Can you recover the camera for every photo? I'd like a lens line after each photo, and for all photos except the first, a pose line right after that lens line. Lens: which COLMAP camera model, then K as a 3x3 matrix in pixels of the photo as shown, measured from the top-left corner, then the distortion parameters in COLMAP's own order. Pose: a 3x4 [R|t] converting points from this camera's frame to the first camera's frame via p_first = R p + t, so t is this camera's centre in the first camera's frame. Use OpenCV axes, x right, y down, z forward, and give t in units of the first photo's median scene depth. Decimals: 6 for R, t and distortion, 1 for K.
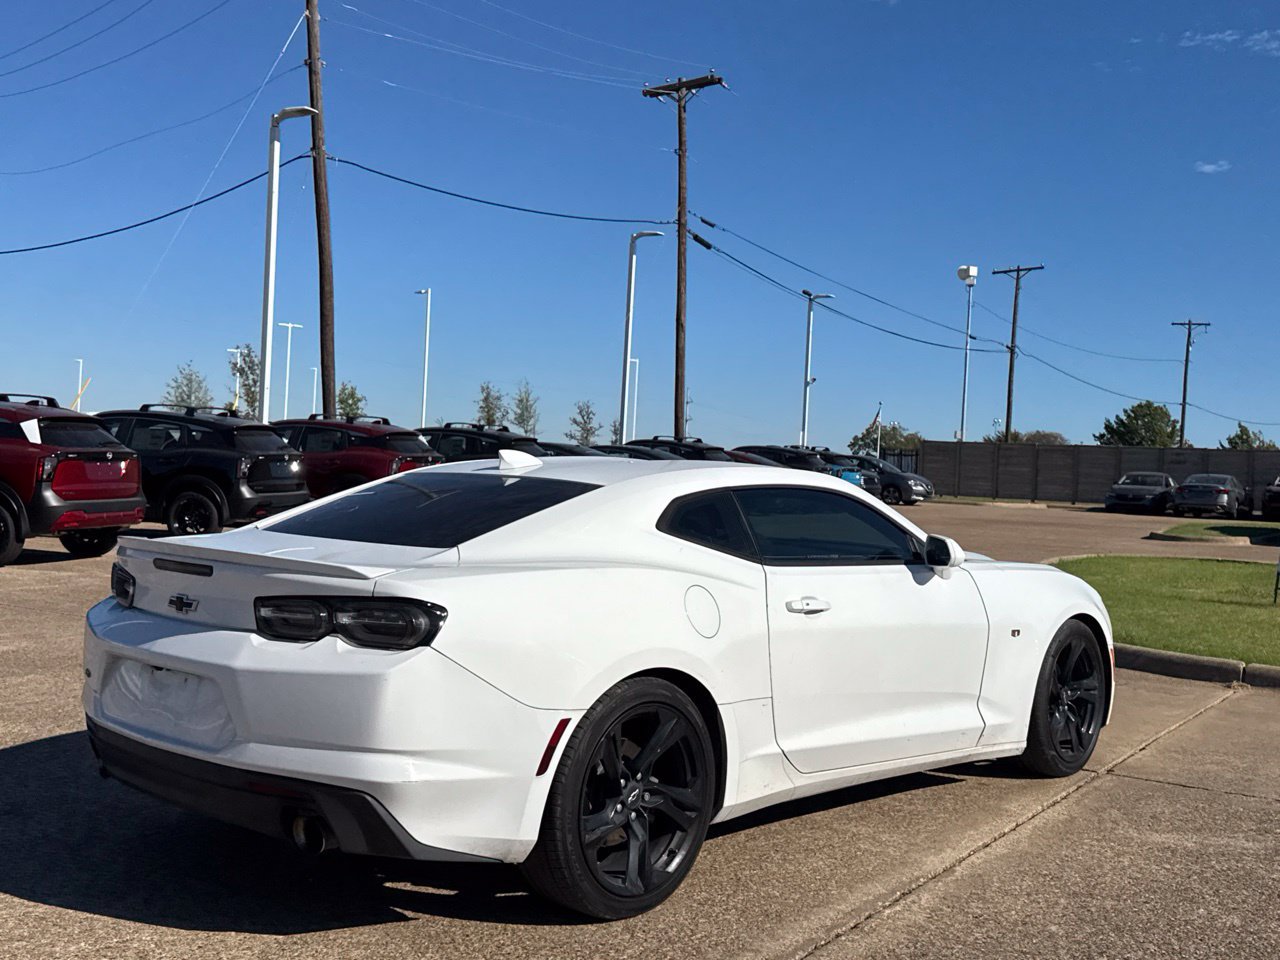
lens RADIAL K [[1393.4, 0, 640.7], [0, 1393.4, 475.0], [0, 0, 1]] dist [0.061252, 0.000000]
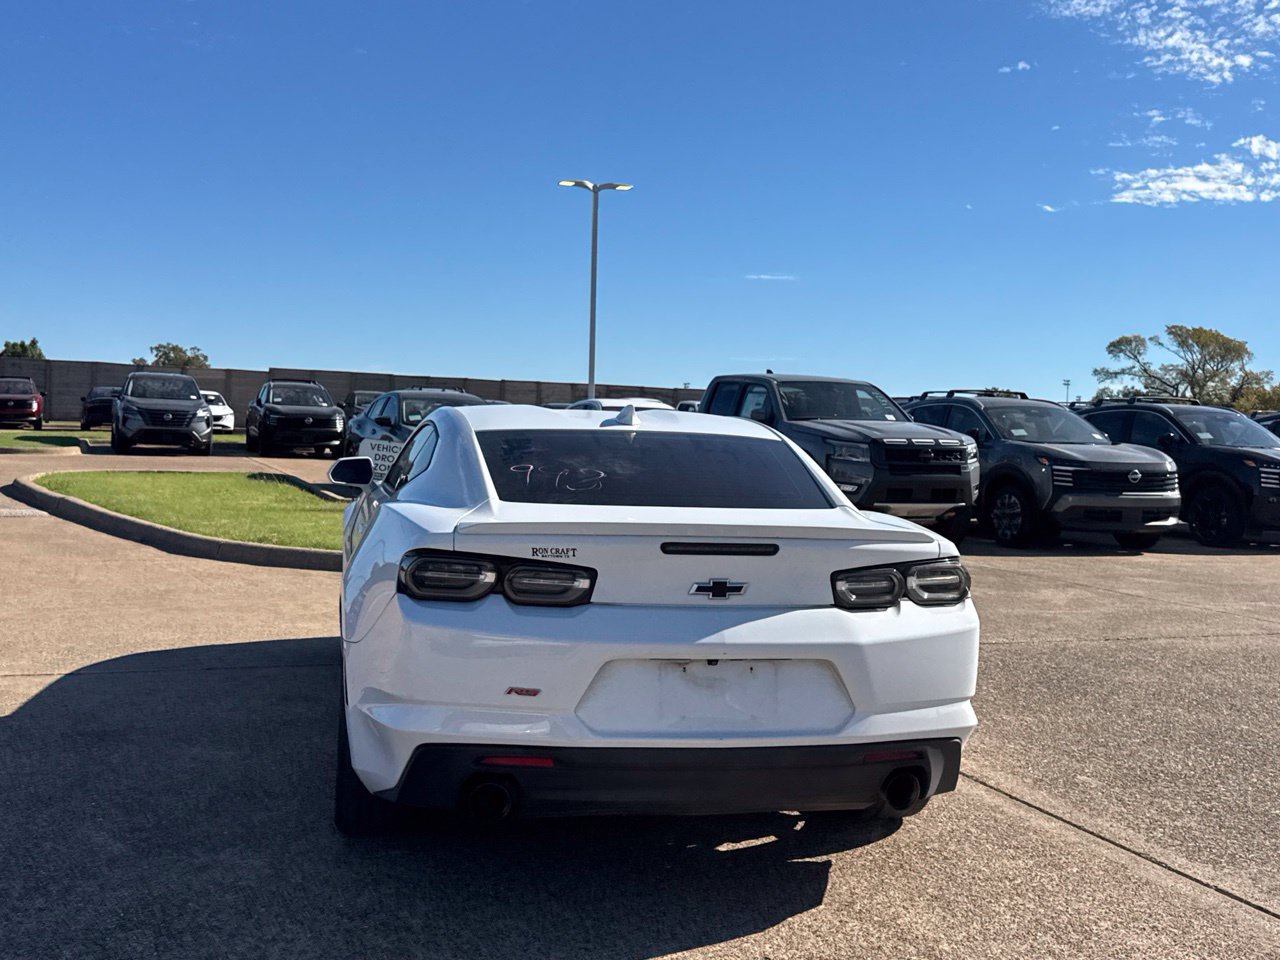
lens RADIAL K [[1393.4, 0, 636.0], [0, 1393.4, 472.0], [0, 0, 1]] dist [0.061252, 0.000000]
pose [[0.576220, -0.049750, 0.815779, -0.745127], [-0.006188, 0.997851, 0.065224, -0.029148], [-0.817271, -0.042632, 0.574674, 0.361799]]
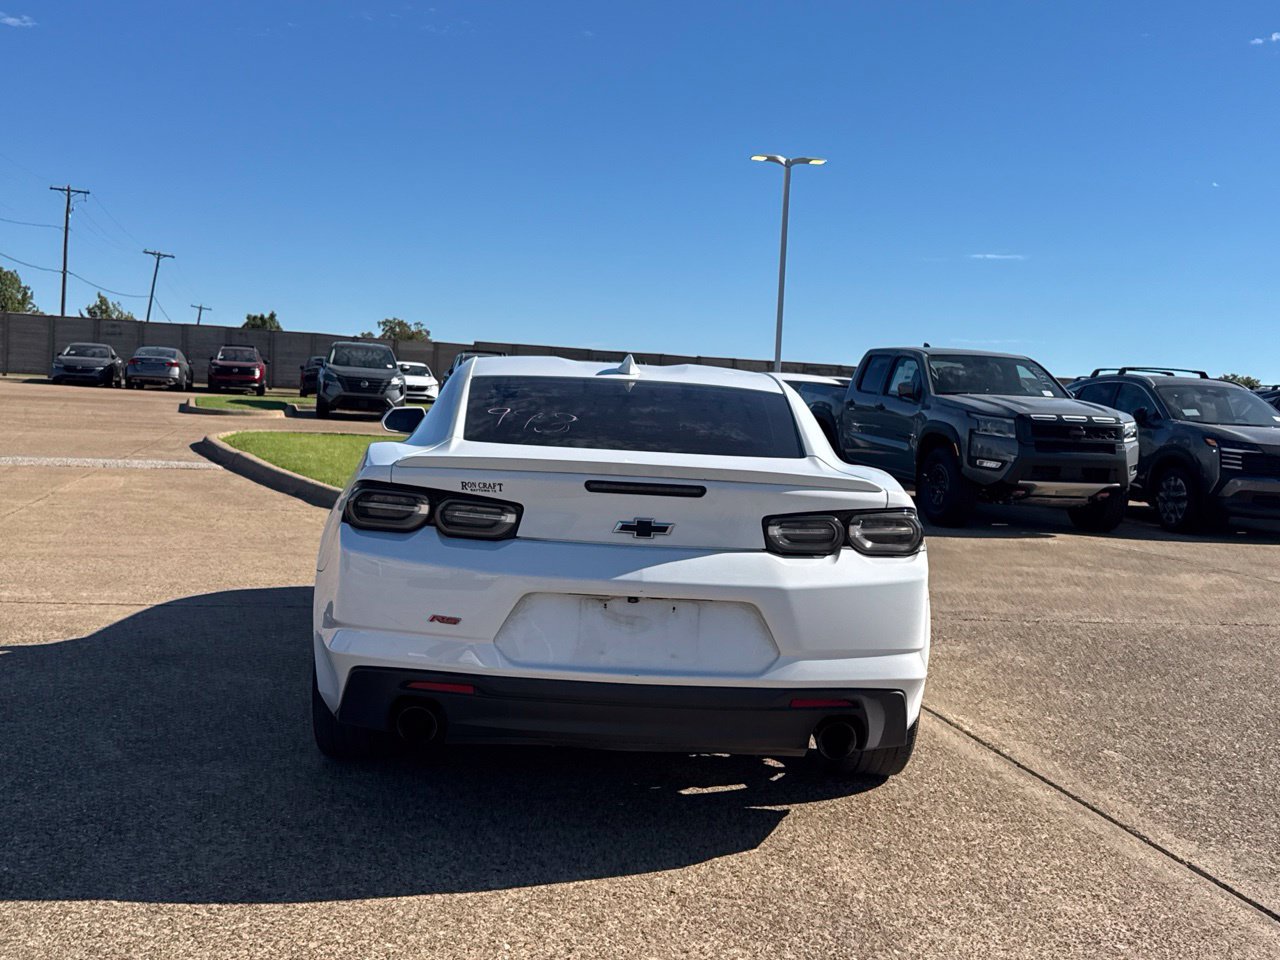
lens RADIAL K [[1393.4, 0, 638.9], [0, 1393.4, 472.2], [0, 0, 1]] dist [0.061252, 0.000000]
pose [[0.694121, -0.043317, 0.718554, -0.671706], [-0.022694, 0.996375, 0.081987, -0.013555], [-0.719501, -0.073216, 0.690621, 0.256891]]
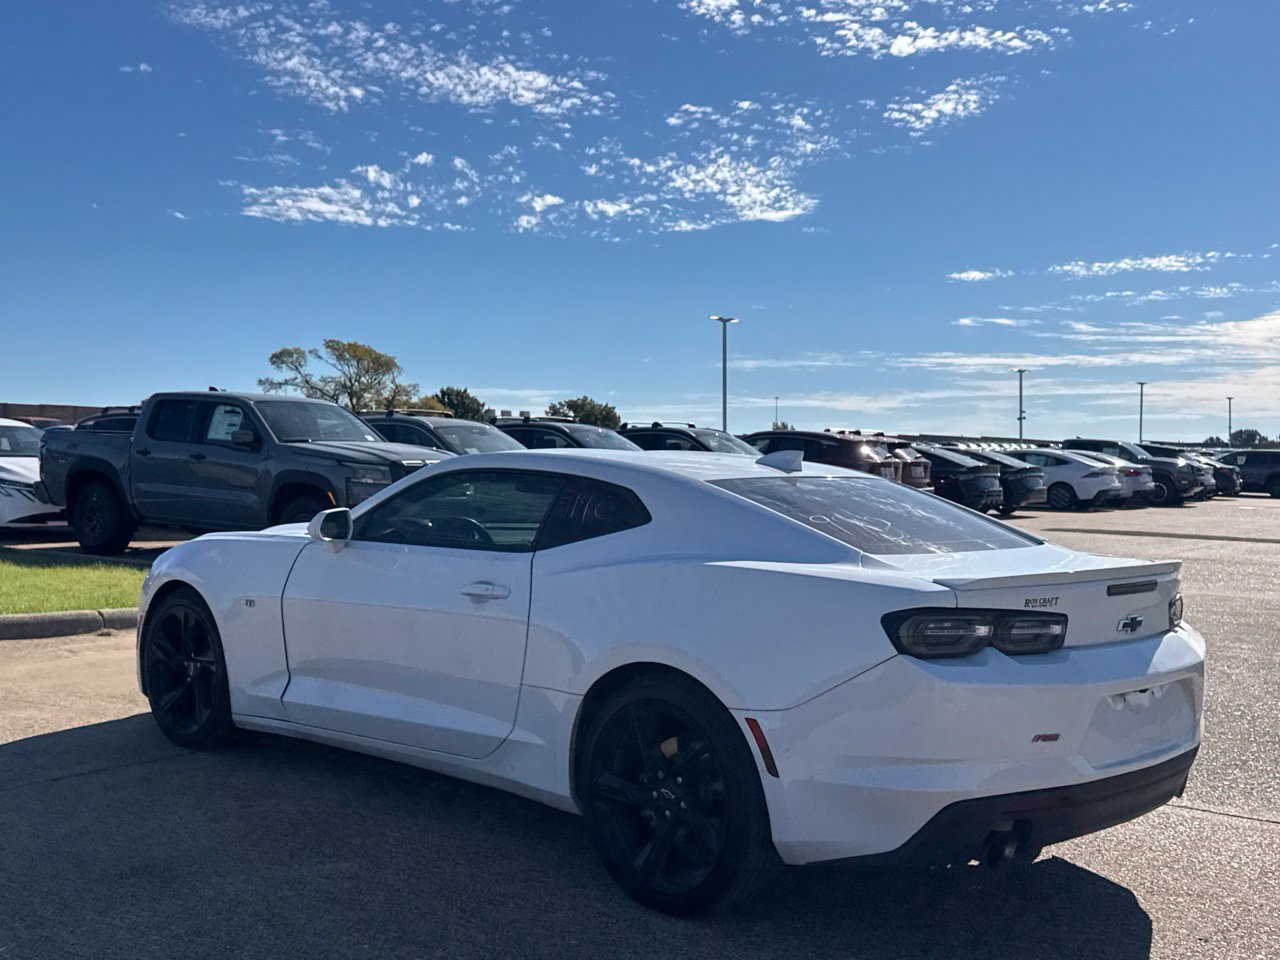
lens RADIAL K [[1393.4, 0, 621.4], [0, 1393.4, 498.5], [0, 0, 1]] dist [0.061252, 0.000000]
pose [[0.030341, -0.071028, 0.997013, -0.912332], [-0.014636, 0.997333, 0.071496, -0.044350], [-0.999432, -0.016762, 0.029220, 0.913688]]
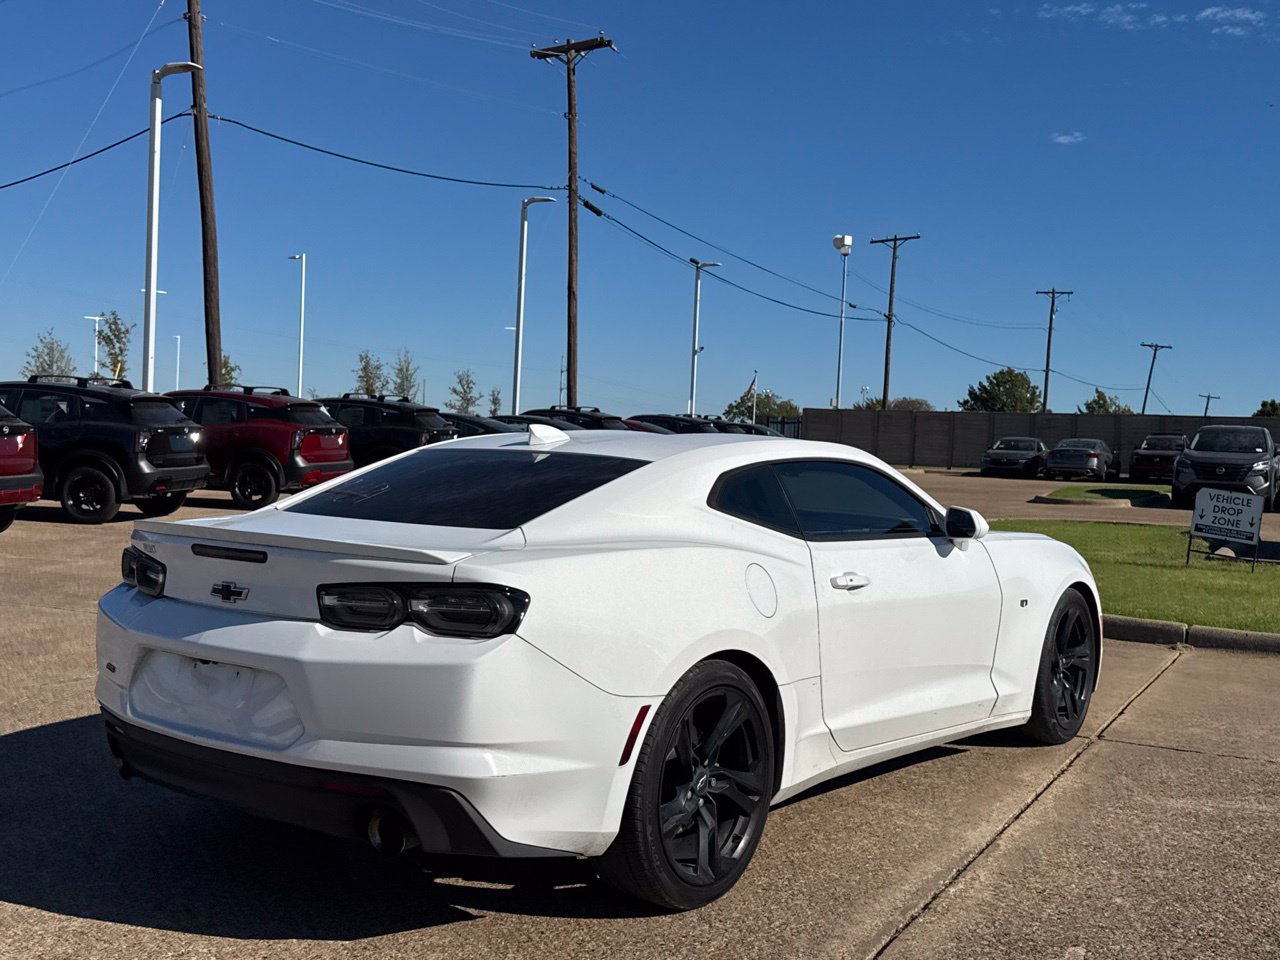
lens RADIAL K [[1393.4, 0, 633.9], [0, 1393.4, 491.9], [0, 0, 1]] dist [0.061252, 0.000000]
pose [[0.995987, -0.011846, 0.088714, -0.095804], [0.008774, 0.999351, 0.034944, -0.003682], [-0.089070, -0.034026, 0.995444, 0.034941]]
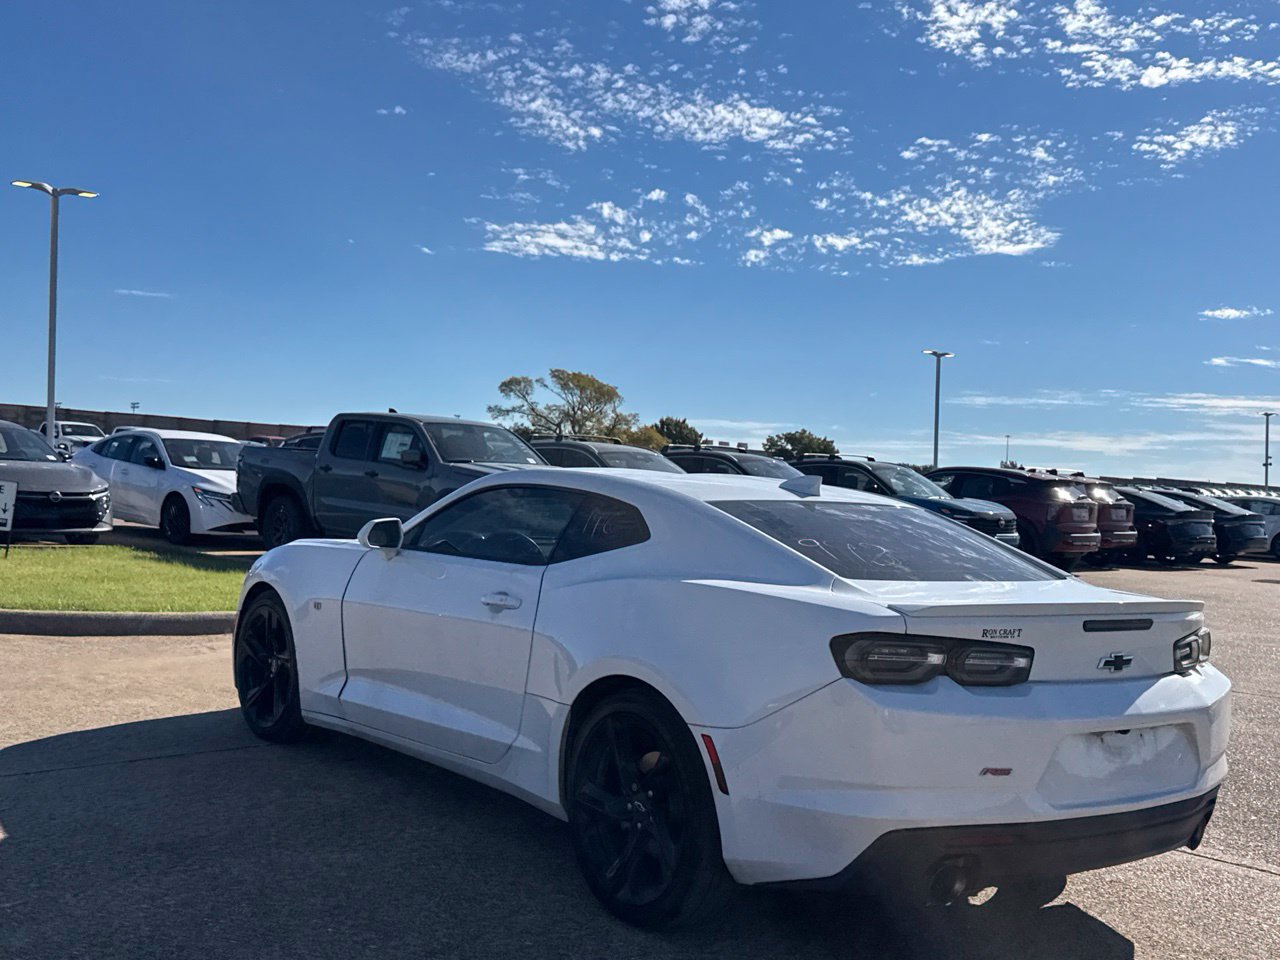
lens RADIAL K [[1393.4, 0, 630.5], [0, 1393.4, 478.8], [0, 0, 1]] dist [0.061252, 0.000000]
pose [[0.192045, -0.030236, 0.980920, -0.918908], [-0.039642, 0.998471, 0.038538, -0.041093], [-0.980585, -0.046286, 0.190553, 0.786689]]
